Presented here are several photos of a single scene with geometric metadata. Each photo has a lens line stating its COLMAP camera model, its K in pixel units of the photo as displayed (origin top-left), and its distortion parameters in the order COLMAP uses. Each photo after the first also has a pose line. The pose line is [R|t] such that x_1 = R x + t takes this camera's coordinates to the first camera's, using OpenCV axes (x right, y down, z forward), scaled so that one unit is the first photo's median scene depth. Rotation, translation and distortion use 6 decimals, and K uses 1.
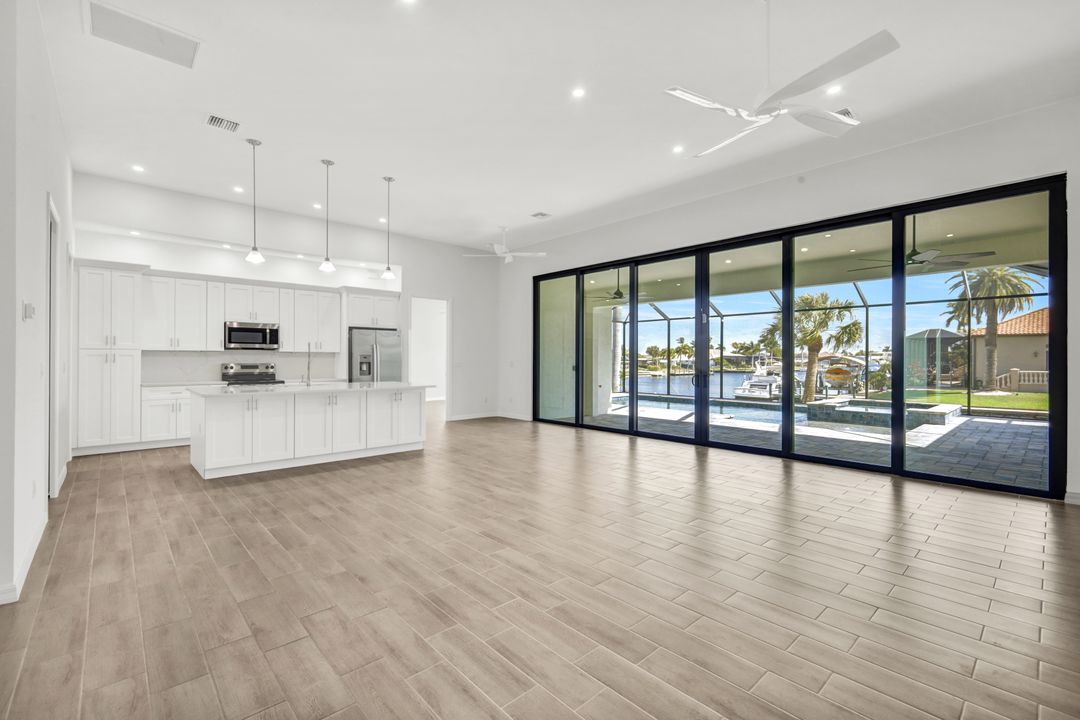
lens RADIAL K [[468.9, 0, 540.0], [0, 468.9, 360.0], [0, 0, 1]] dist [0.003365, 0.000350]
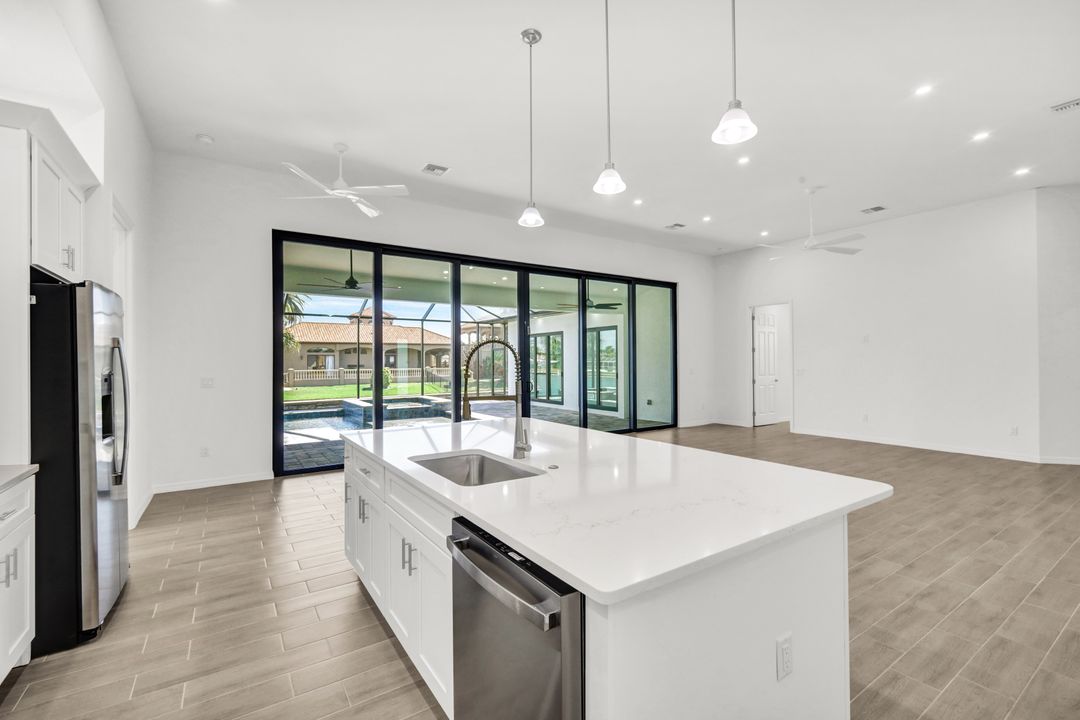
lens RADIAL K [[468.9, 0, 540.0], [0, 468.9, 360.0], [0, 0, 1]] dist [0.003365, 0.000350]
pose [[0.150001, -0.002103, 0.988684, -0.663200], [0.007812, 0.999969, 0.000942, -0.017215], [-0.988655, 0.007582, 0.150013, 0.719022]]
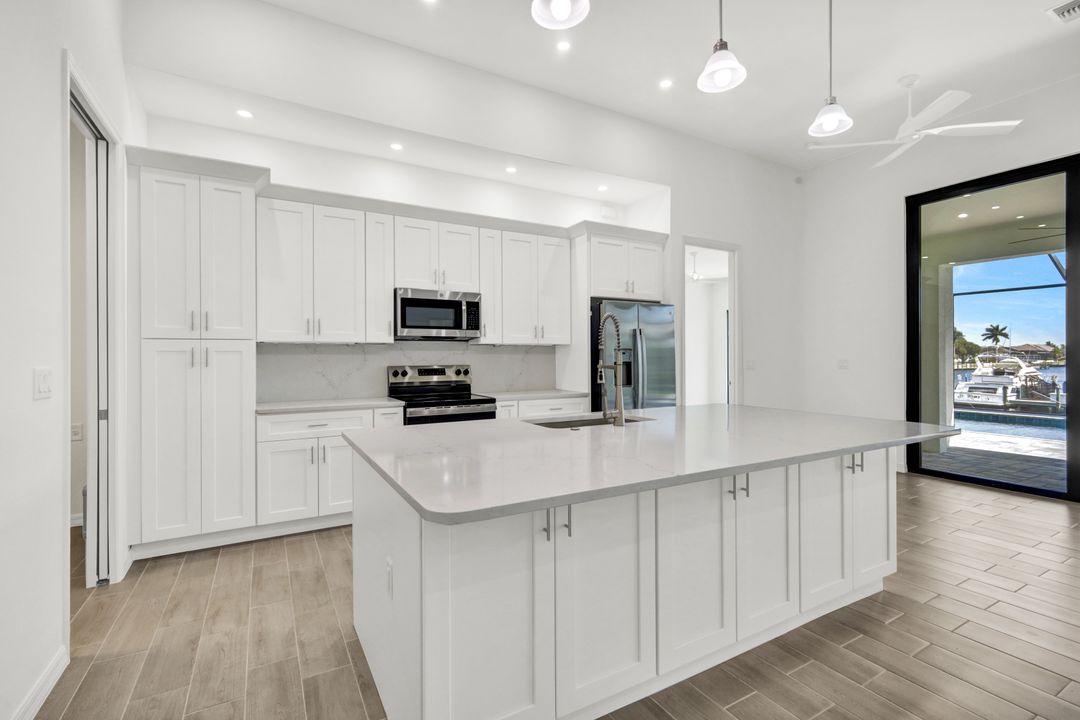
lens RADIAL K [[484.6, 0, 540.0], [0, 484.6, 360.0], [0, 0, 1]] dist [0.005412, 0.000526]
pose [[0.975415, -0.004527, -0.220332, -0.362130], [0.005897, 0.999967, 0.005560, -0.001562], [0.220299, -0.006723, 0.975409, 0.463147]]
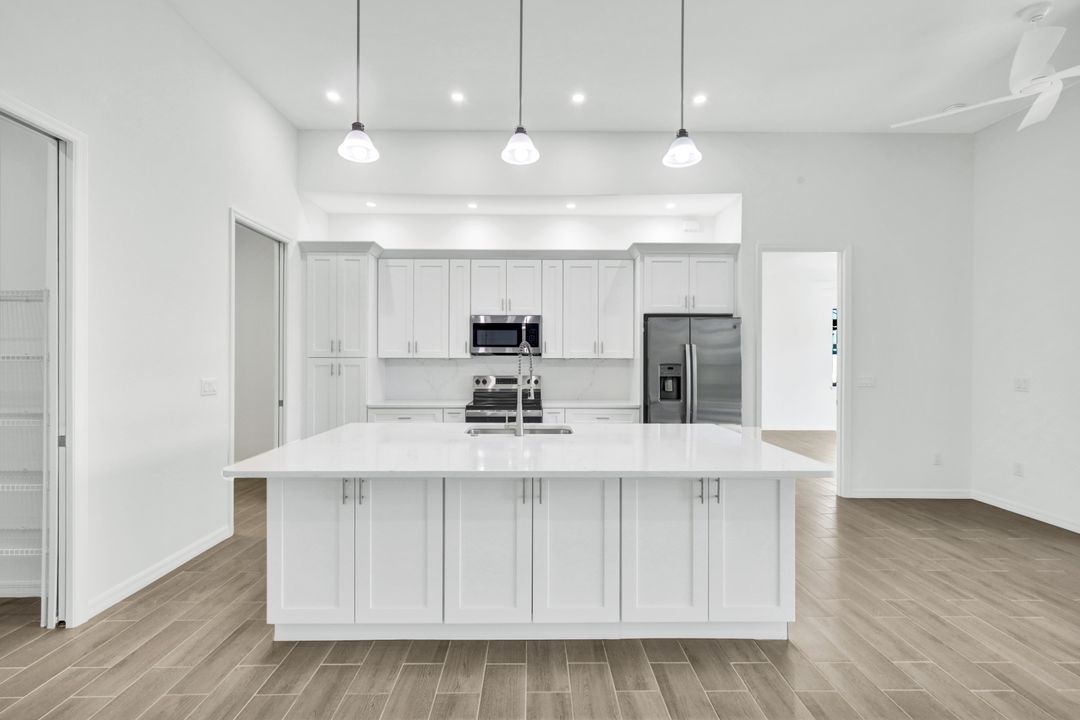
lens RADIAL K [[468.9, 0, 540.0], [0, 468.9, 360.0], [0, 0, 1]] dist [0.003365, 0.000350]
pose [[0.747737, 0.000703, -0.663995, -0.129240], [-0.001880, 0.999998, -0.001058, -0.014910], [0.663992, 0.002039, 0.747737, 0.515653]]
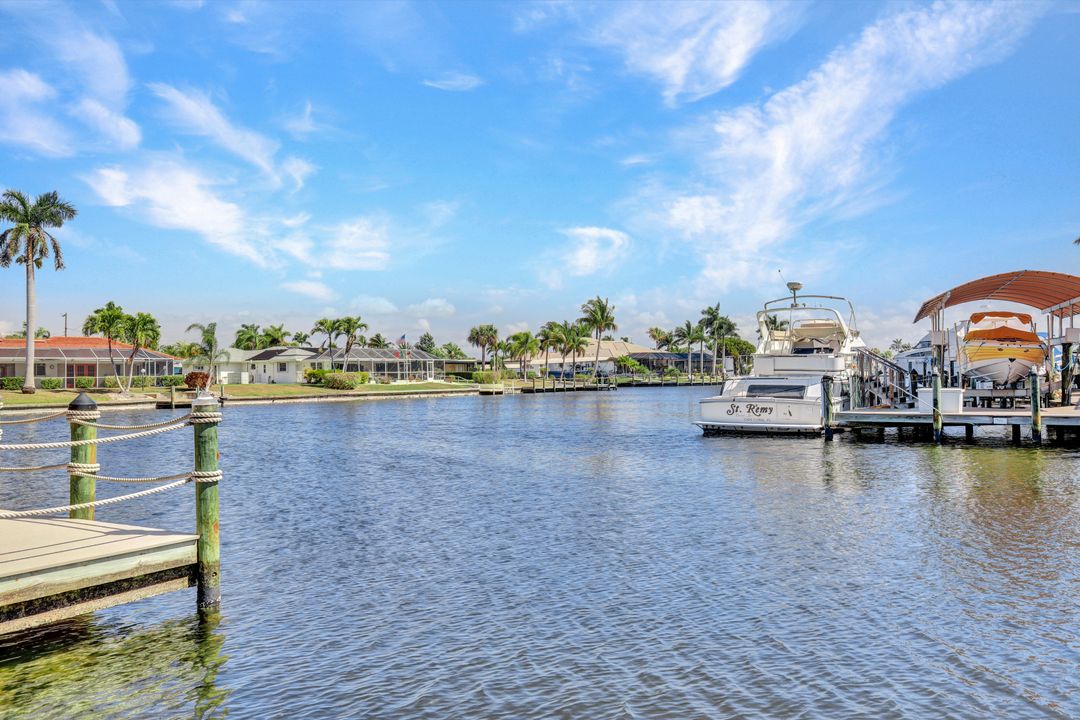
lens RADIAL K [[864.8, 0, 540.0], [0, 864.8, 360.0], [0, 0, 1]] dist [0.004169, 0.006000]
pose [[0.962370, -0.006591, 0.271664, 1.074519], [0.012616, 0.999711, -0.020439, 0.281164], [-0.271451, 0.023097, 0.962175, 3.173399]]
